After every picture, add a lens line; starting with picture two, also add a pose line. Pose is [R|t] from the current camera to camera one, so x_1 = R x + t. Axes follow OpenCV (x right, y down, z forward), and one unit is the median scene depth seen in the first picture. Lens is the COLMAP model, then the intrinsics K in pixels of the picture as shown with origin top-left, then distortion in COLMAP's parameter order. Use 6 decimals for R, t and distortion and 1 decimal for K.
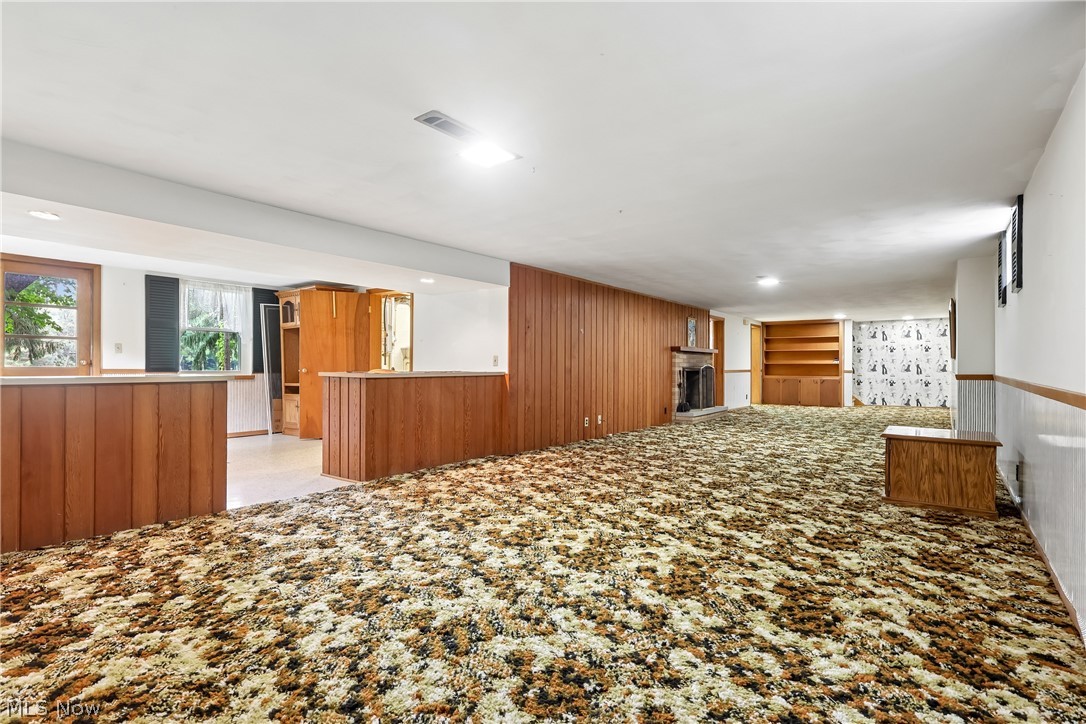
lens RADIAL K [[526.2, 0, 543.0], [0, 526.2, 362.0], [0, 0, 1]] dist [0.002725, 0.000113]
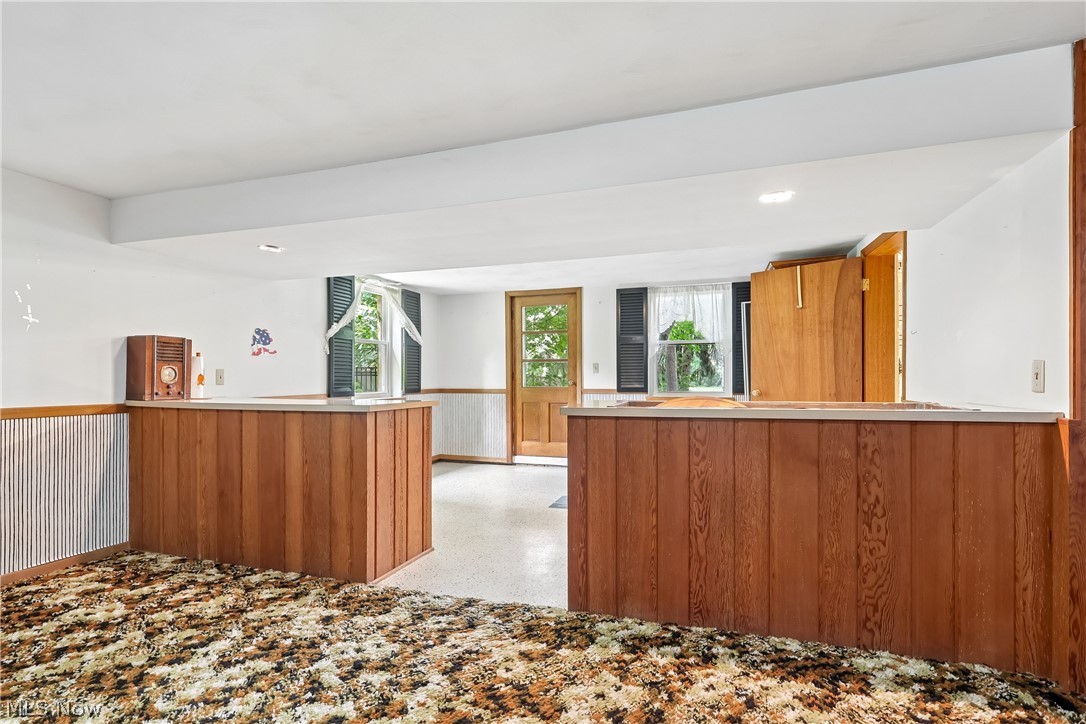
lens RADIAL K [[538.9, 0, 527.8], [0, 538.9, 379.6], [0, 0, 1]] dist [0.001775, -0.000472]
pose [[0.307524, -0.006249, -0.951520, 0.224767], [0.013525, 0.999906, -0.002195, -0.006476], [0.951444, -0.012194, 0.307580, 1.055675]]
